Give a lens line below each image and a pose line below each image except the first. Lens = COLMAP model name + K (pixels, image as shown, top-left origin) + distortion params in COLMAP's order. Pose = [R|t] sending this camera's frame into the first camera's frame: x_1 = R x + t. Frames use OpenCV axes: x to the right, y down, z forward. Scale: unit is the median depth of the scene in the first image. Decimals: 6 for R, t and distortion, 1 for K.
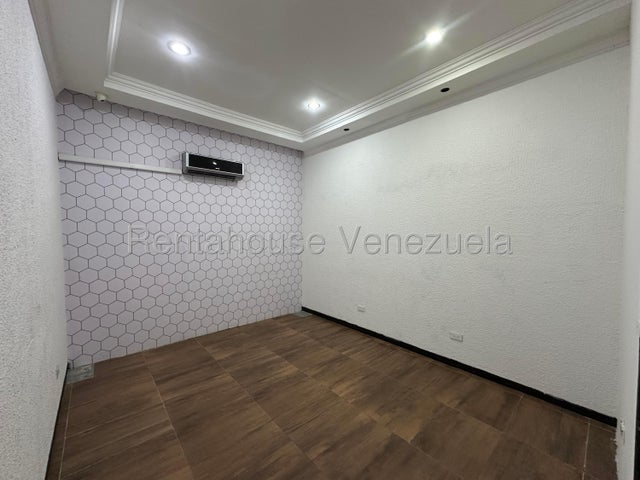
lens RADIAL K [[255.9, 0, 321.2], [0, 255.9, 239.5], [0, 0, 1]] dist [-0.002442, 0.000253]
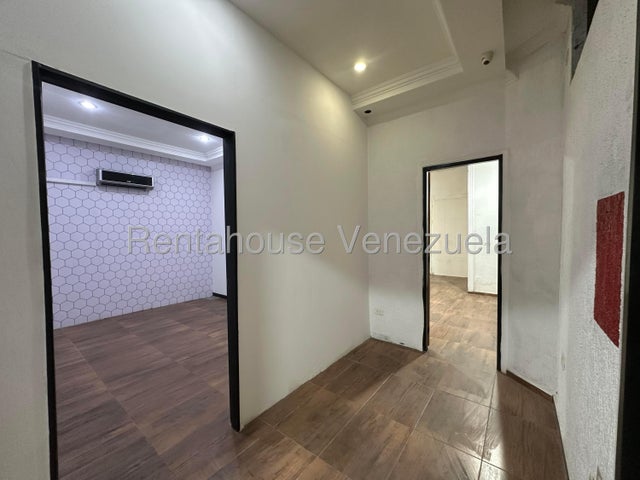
lens RADIAL K [[255.9, 0, 321.1], [0, 255.9, 240.0], [0, 0, 1]] dist [-0.002442, 0.000253]
pose [[0.982526, -0.015222, 0.185500, 0.276787], [0.015587, 0.999878, -0.000514, 0.025038], [-0.185470, 0.003397, 0.982644, -0.396384]]
